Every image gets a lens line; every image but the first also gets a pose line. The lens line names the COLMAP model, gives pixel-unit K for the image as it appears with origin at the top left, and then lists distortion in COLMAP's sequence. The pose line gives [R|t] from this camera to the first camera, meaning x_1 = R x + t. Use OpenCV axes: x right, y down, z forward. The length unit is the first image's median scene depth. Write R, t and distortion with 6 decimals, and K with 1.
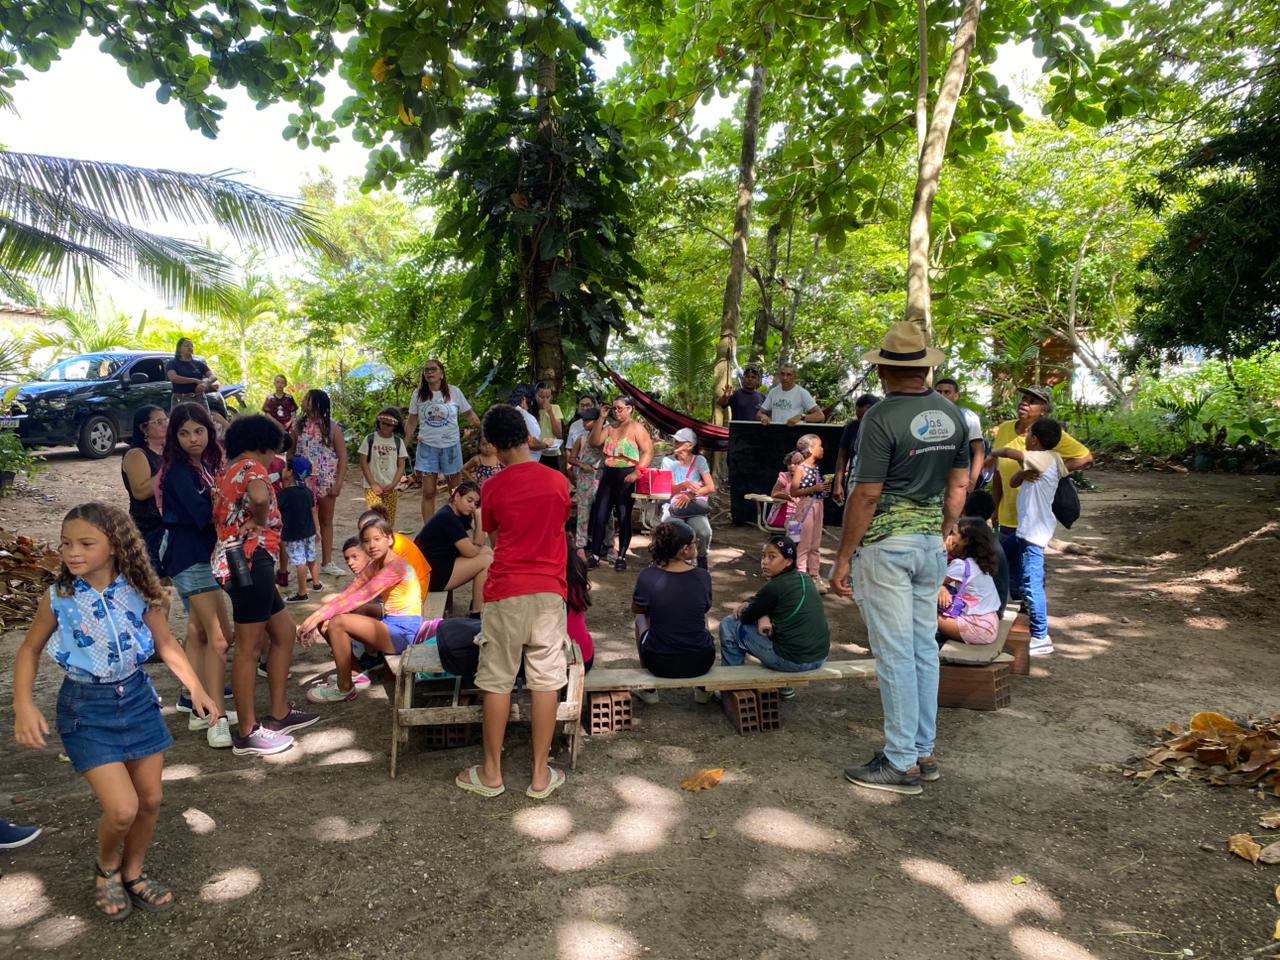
lens RADIAL K [[837.2, 0, 640.0], [0, 837.2, 480.0], [0, 0, 1]] dist [-0.046223, -0.005432]
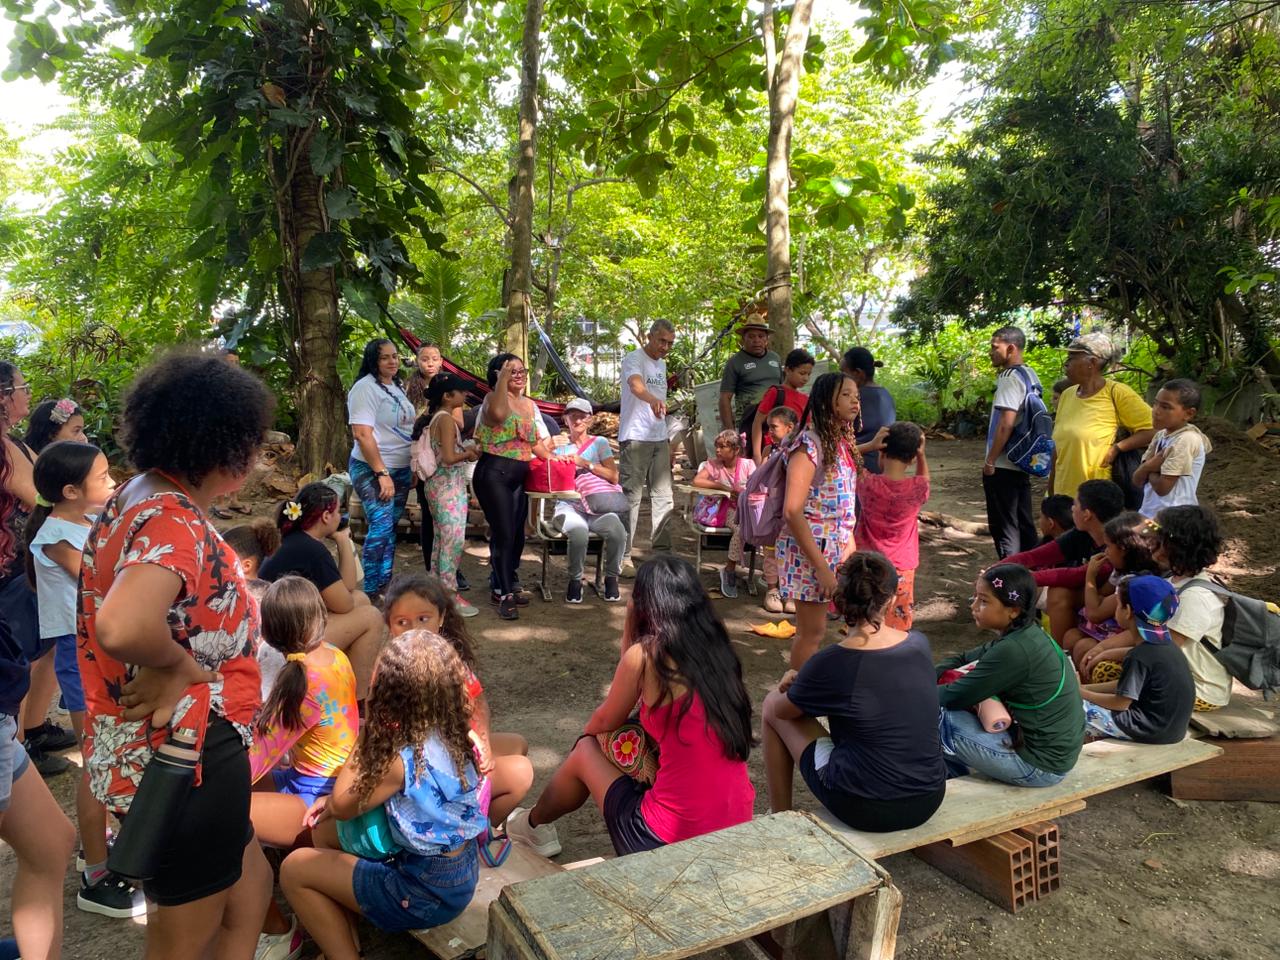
lens RADIAL K [[837.2, 0, 640.0], [0, 837.2, 480.0], [0, 0, 1]] dist [-0.046223, -0.005432]
pose [[0.932735, -0.045358, 0.357698, -0.093933], [0.032902, 0.998624, 0.040838, -0.010709], [-0.359058, -0.026322, 0.932944, 0.161034]]
